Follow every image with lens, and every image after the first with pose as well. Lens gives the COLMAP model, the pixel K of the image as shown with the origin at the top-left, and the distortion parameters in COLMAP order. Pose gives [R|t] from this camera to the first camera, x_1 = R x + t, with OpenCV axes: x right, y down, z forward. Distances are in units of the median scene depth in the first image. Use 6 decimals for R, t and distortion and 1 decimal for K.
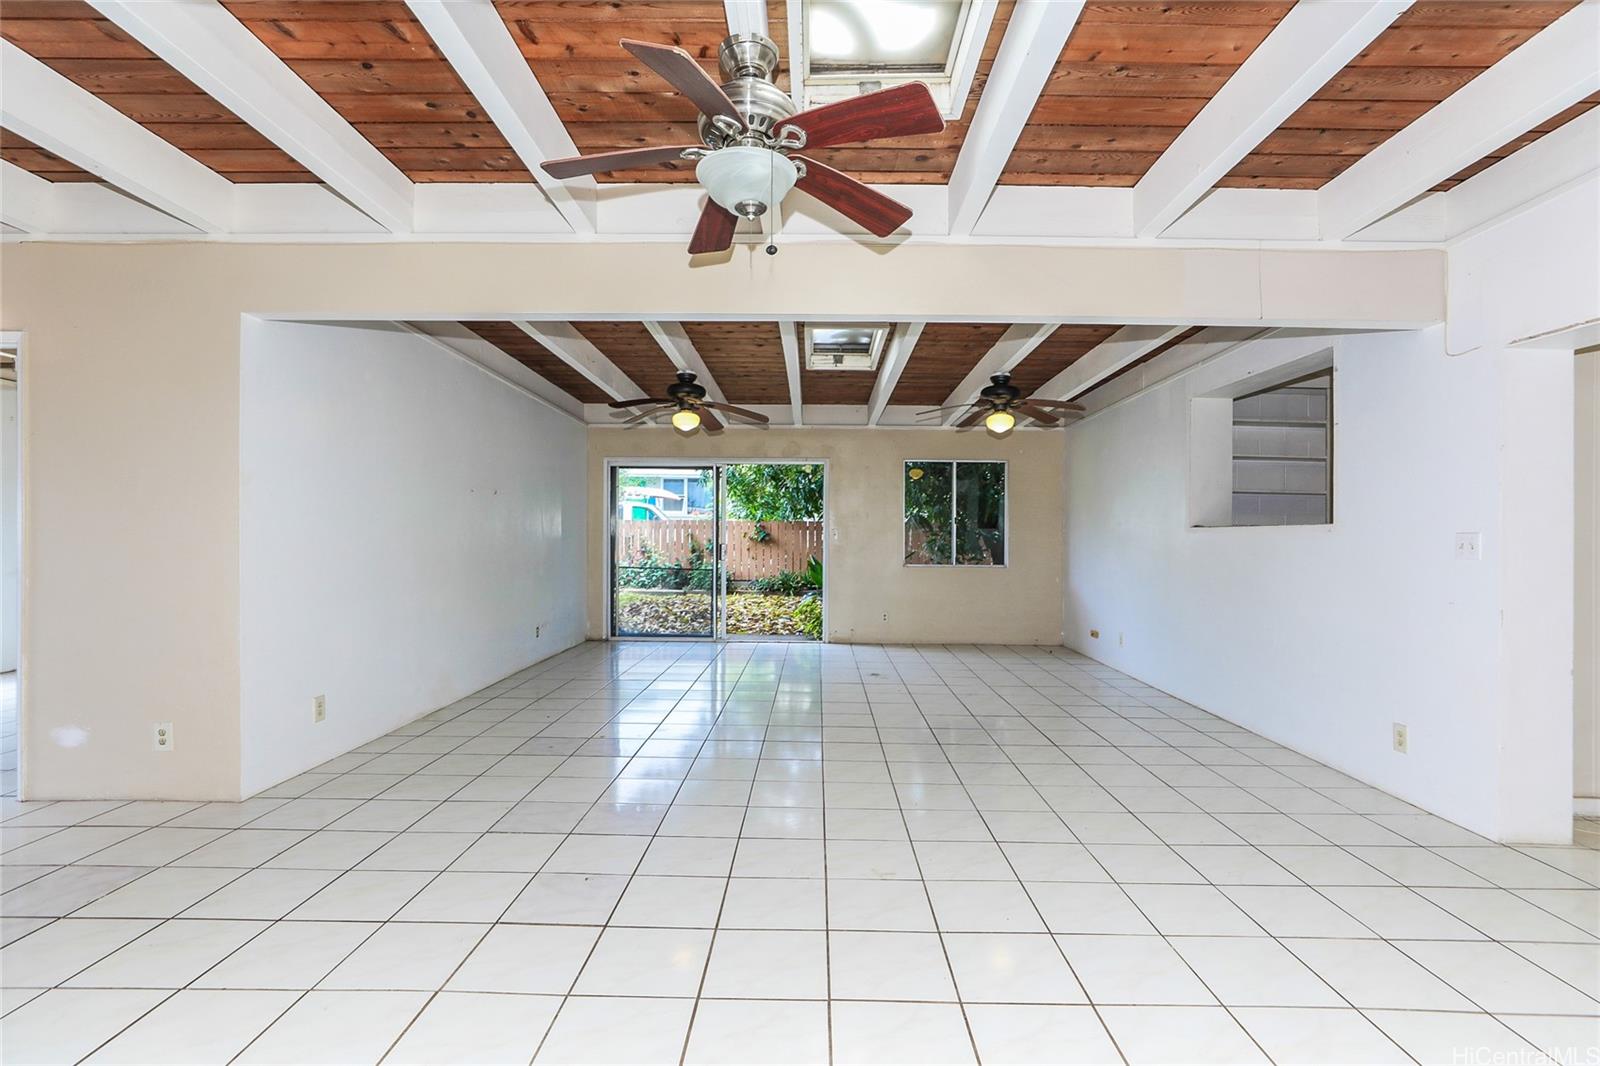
lens RADIAL K [[726.4, 0, 800.0], [0, 726.4, 533.0], [0, 0, 1]] dist [-0.002700, -0.000461]
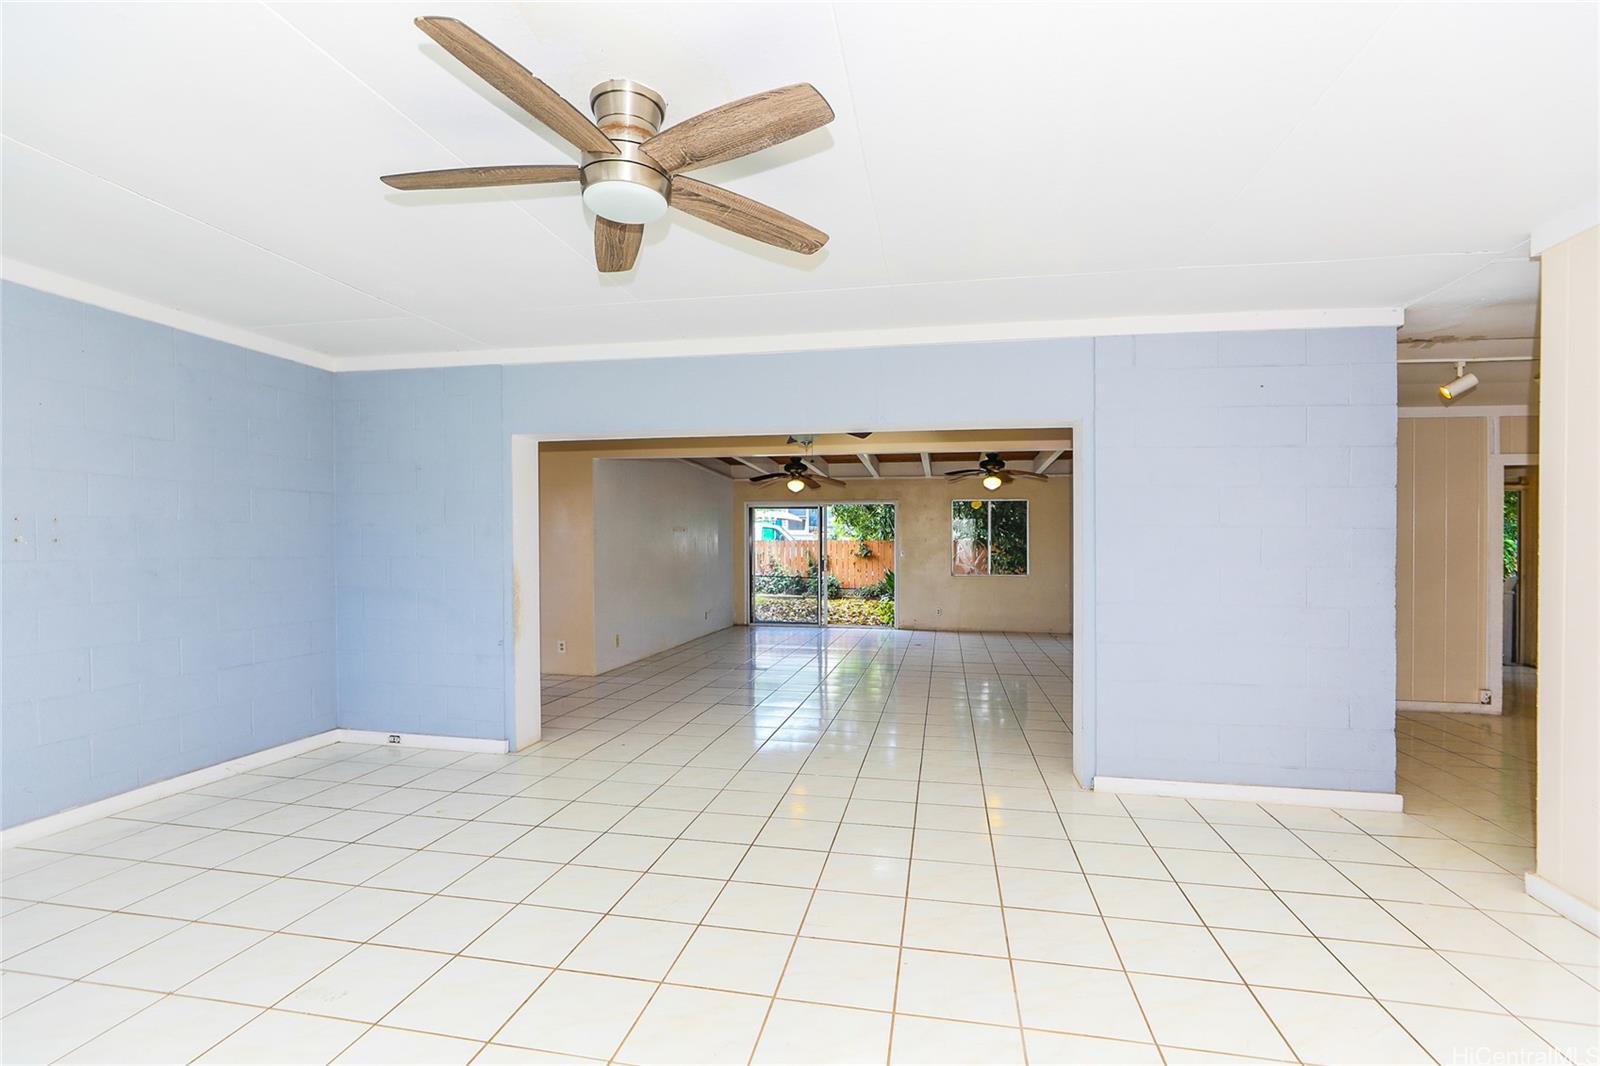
lens RADIAL K [[730.3, 0, 801.7], [0, 730.3, 550.6], [0, 0, 1]] dist [-0.003709, -0.000199]
pose [[0.985161, -0.003245, -0.171600, 0.073935], [0.004115, 0.999980, 0.004715, -0.007733], [0.171581, -0.005352, 0.985155, -0.333571]]
